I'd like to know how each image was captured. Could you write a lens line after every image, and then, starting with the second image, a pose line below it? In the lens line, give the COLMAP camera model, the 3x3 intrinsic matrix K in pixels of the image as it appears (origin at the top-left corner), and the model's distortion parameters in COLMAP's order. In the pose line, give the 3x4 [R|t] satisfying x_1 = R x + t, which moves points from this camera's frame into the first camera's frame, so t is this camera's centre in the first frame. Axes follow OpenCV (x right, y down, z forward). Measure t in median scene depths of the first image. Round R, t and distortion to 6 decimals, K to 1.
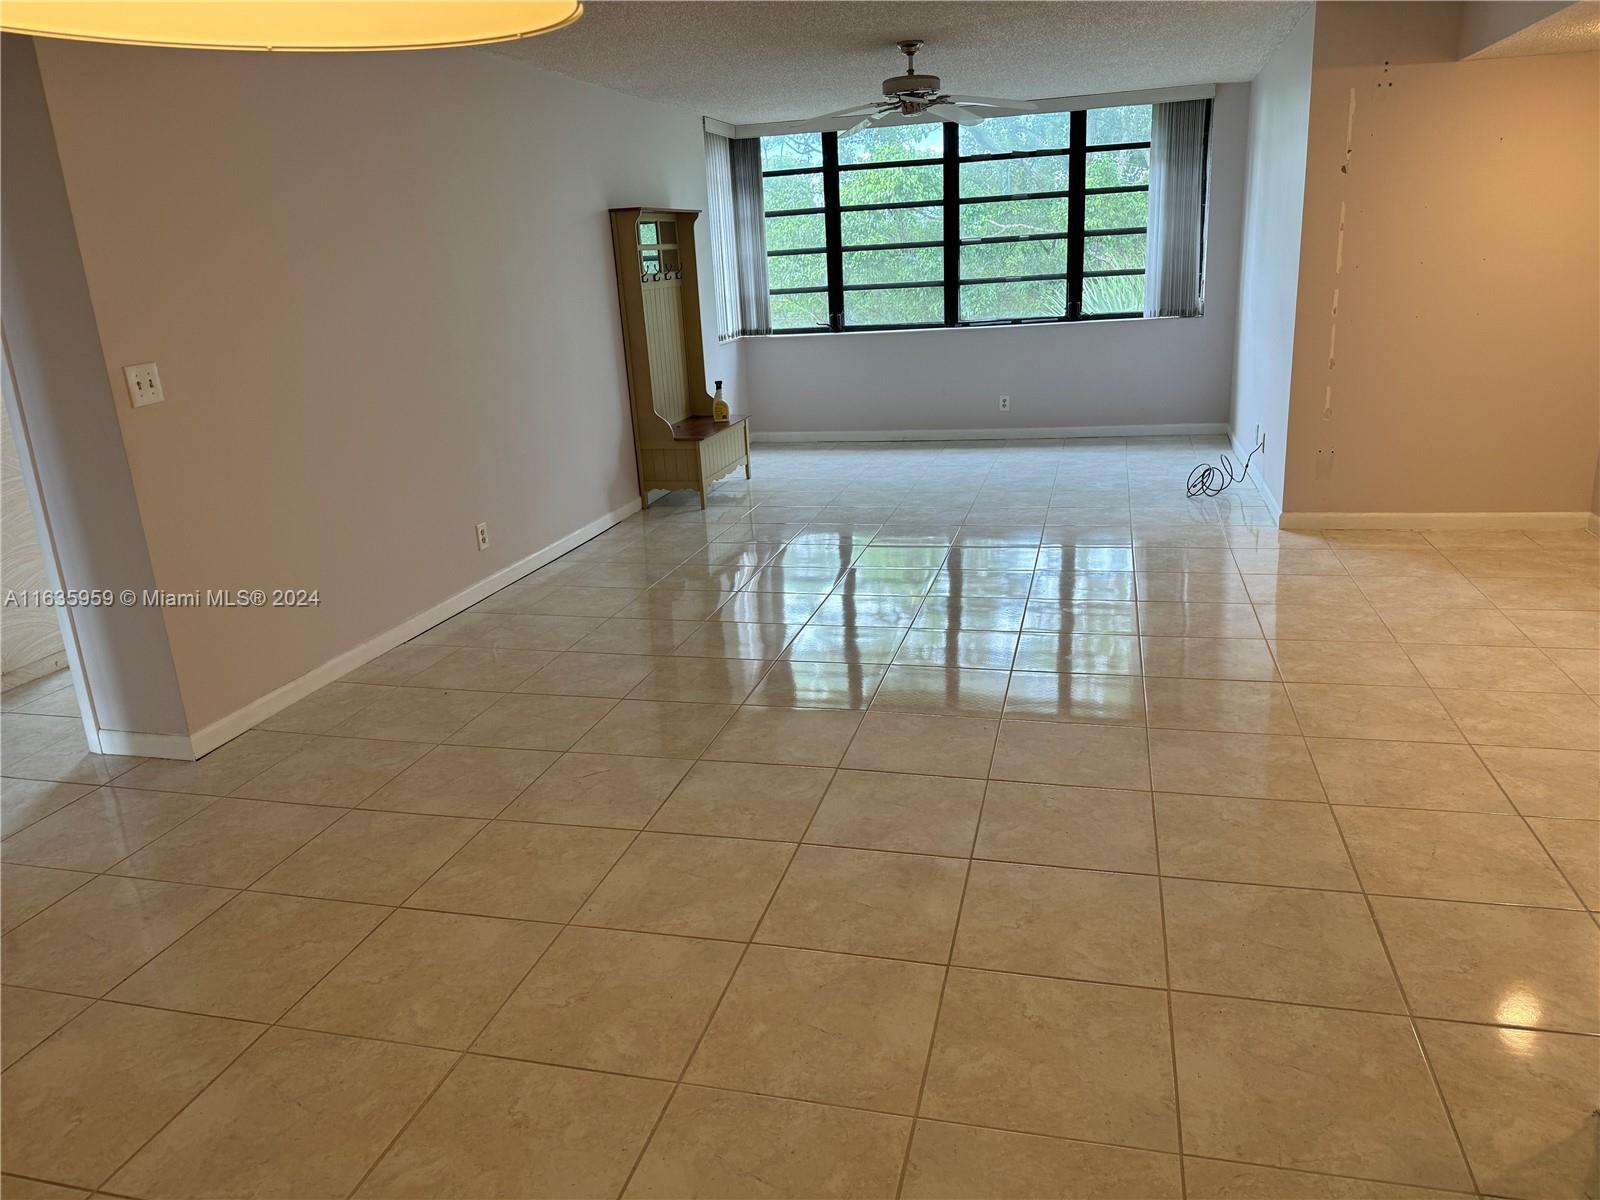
lens RADIAL K [[1112.9, 0, 796.7], [0, 1112.9, 609.4], [0, 0, 1]] dist [0.090902, -0.124071]
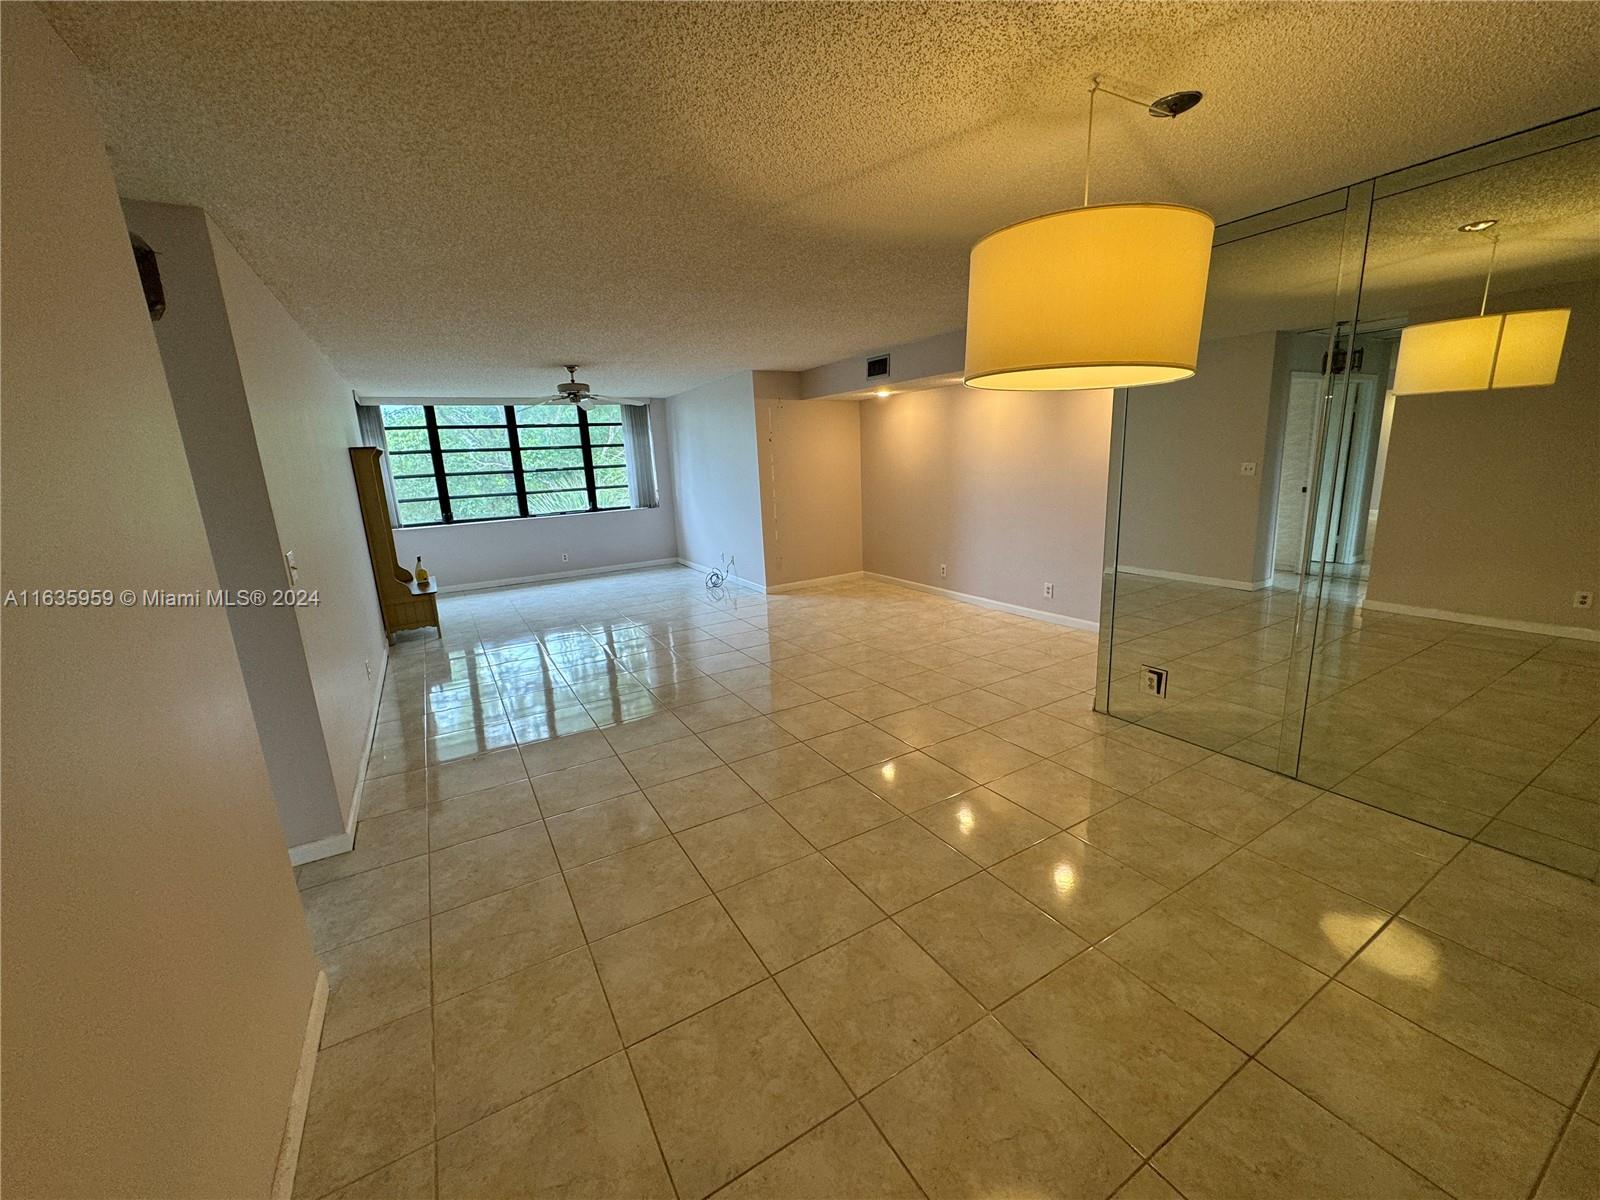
lens RADIAL K [[634.8, 0, 799.7], [0, 634.8, 600.6], [0, 0, 1]] dist [-0.008280, 0.001733]
pose [[0.709108, -0.138654, 0.691333, -0.277502], [0.221160, 0.974733, -0.031353, -0.003665], [-0.669518, 0.175128, 0.721856, 0.036466]]
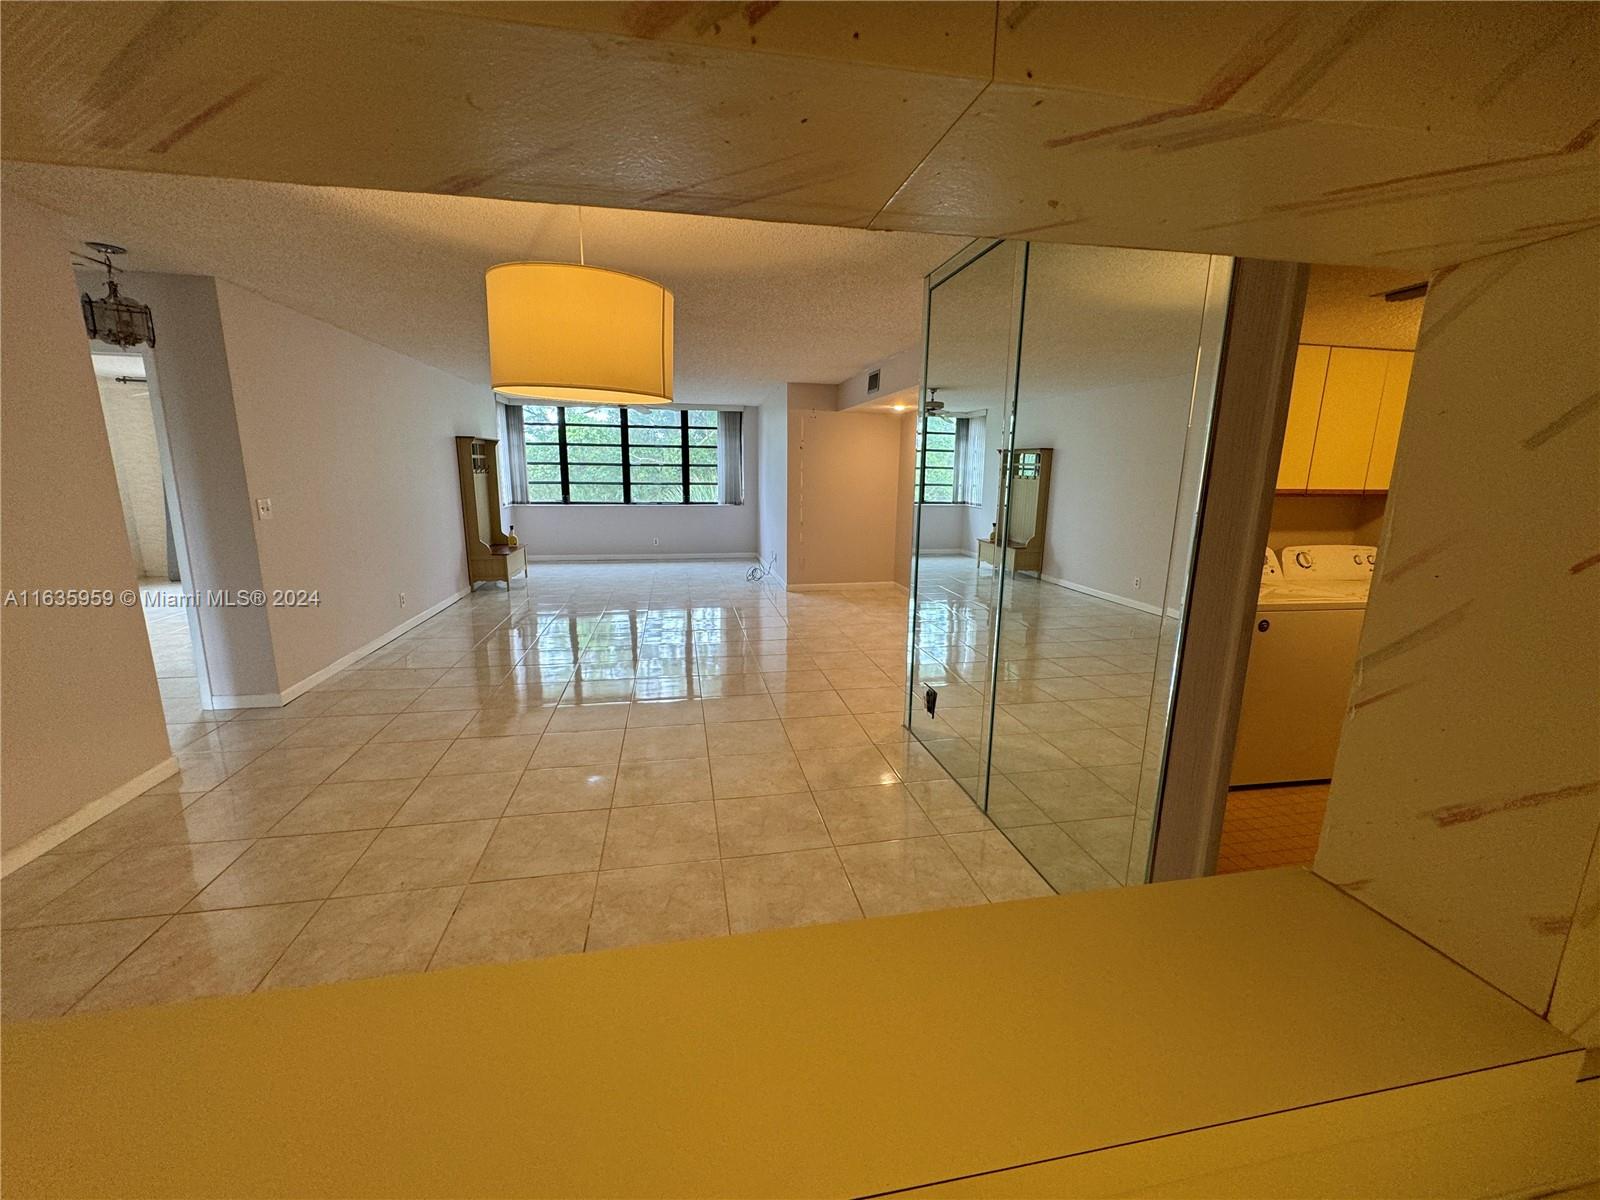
lens RADIAL K [[634.8, 0, 799.7], [0, 634.8, 603.2], [0, 0, 1]] dist [-0.008280, 0.001733]
pose [[0.899615, -0.026569, 0.435875, -0.092690], [0.072674, 0.993337, -0.089445, 0.052695], [-0.430595, 0.112142, 0.895551, -0.147197]]
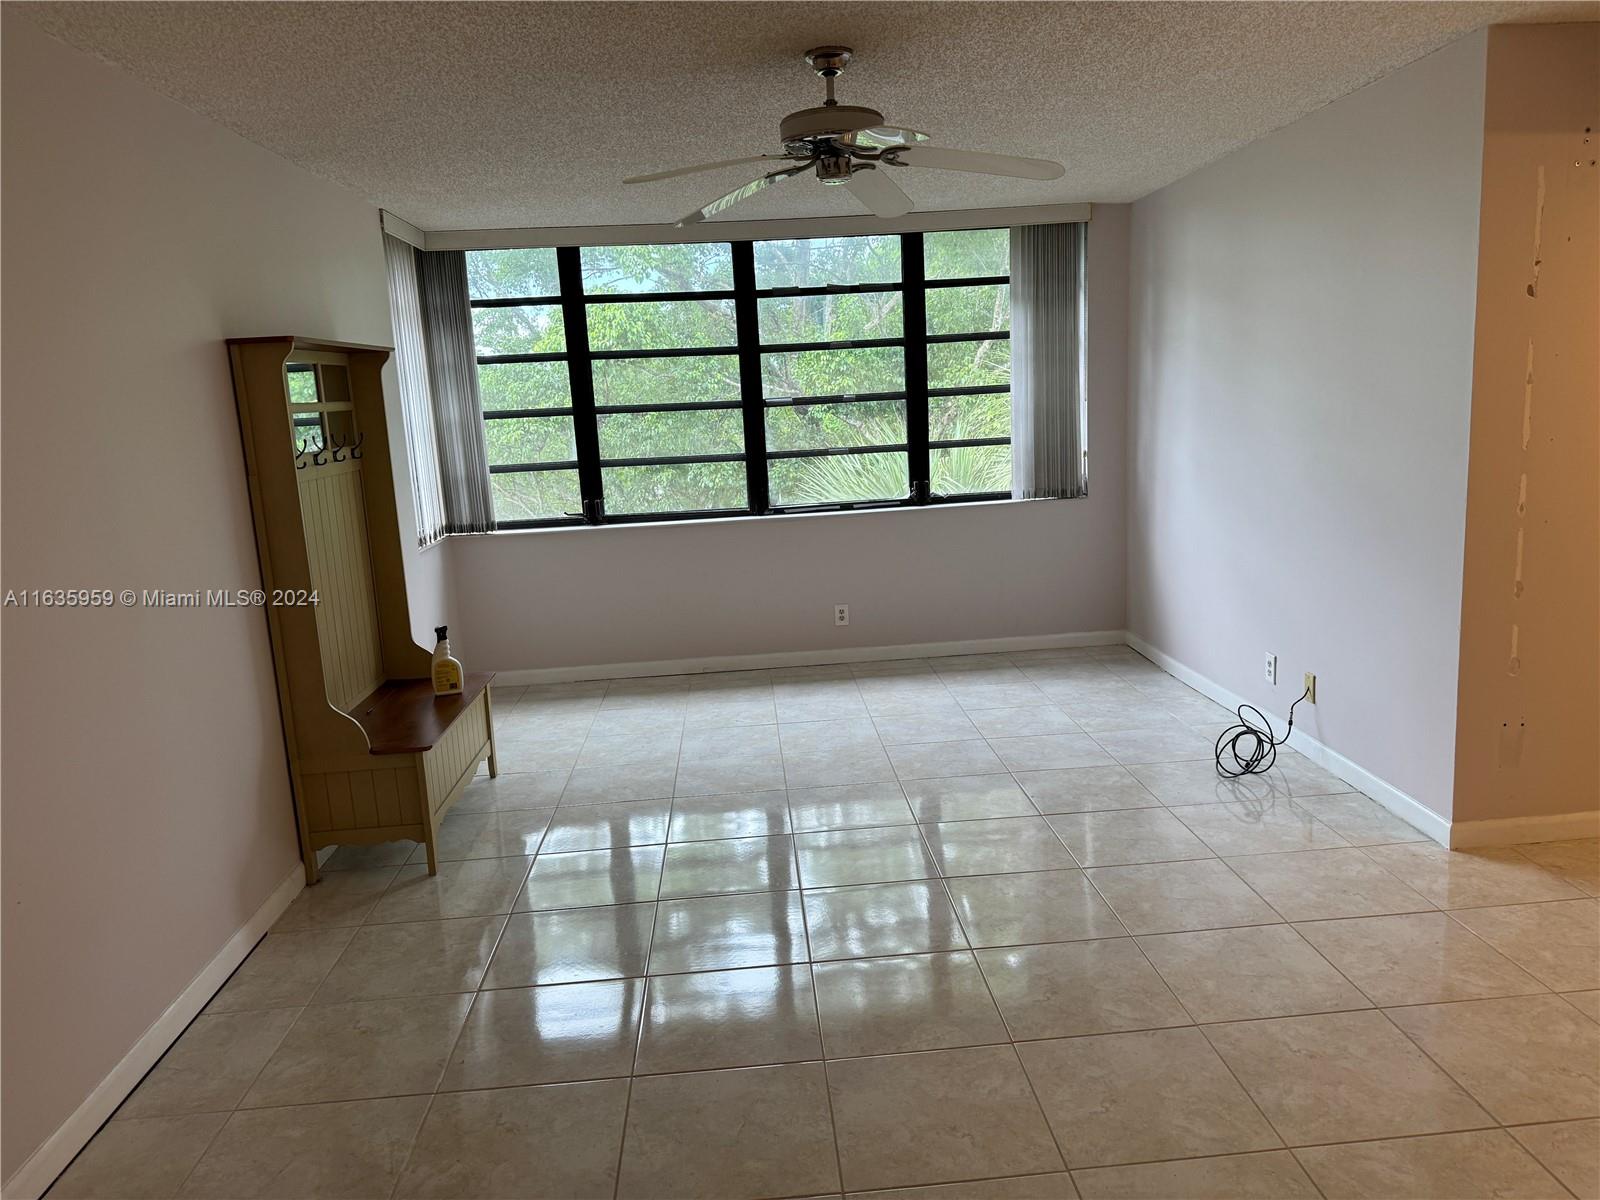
lens RADIAL K [[1112.9, 0, 809.2], [0, 1112.9, 597.7], [0, 0, 1]] dist [0.090902, -0.124071]
pose [[0.947691, -0.054267, 0.314541, -0.064538], [0.098689, 0.986973, -0.127065, -0.114781], [-0.303548, 0.151460, 0.940701, 0.354798]]
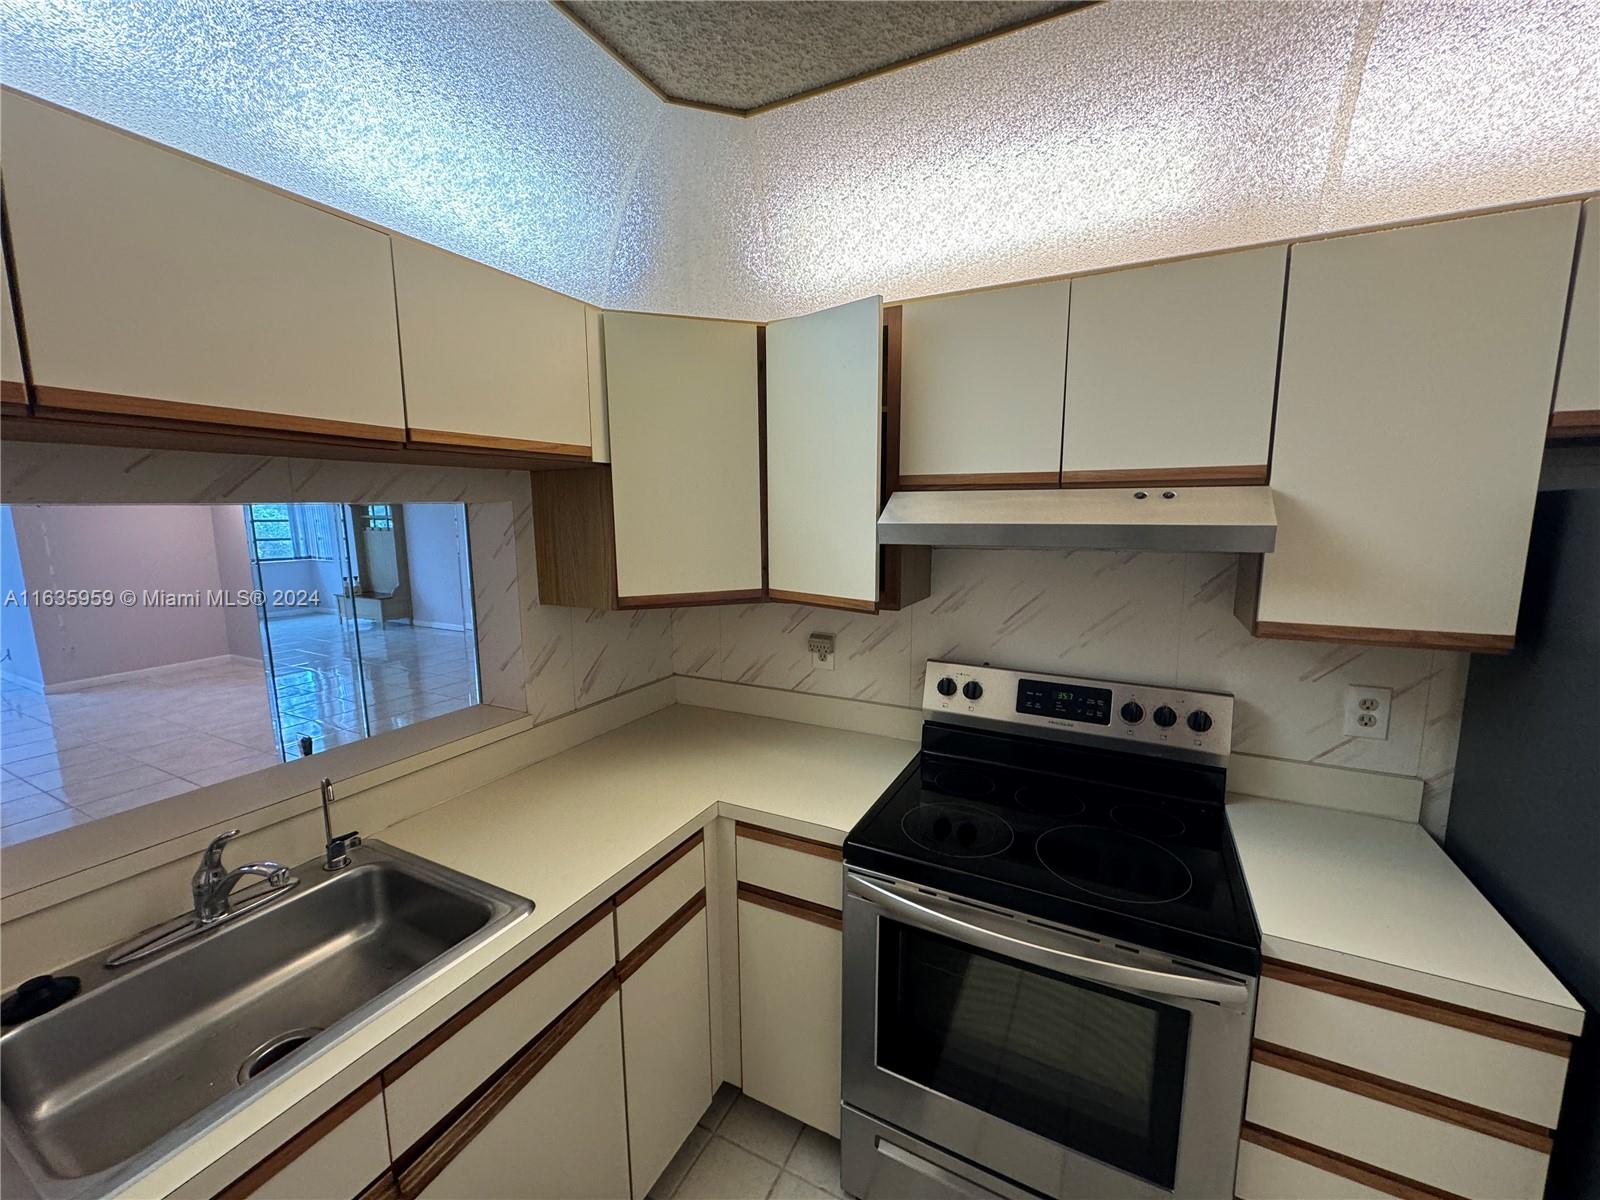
lens RADIAL K [[634.8, 0, 801.0], [0, 634.8, 599.7], [0, 0, 1]] dist [-0.008280, 0.001733]
pose [[0.209869, -0.086752, 0.973873, -0.195309], [0.291209, 0.956396, 0.022440, 0.077200], [-0.933355, 0.278892, 0.225981, -0.267956]]
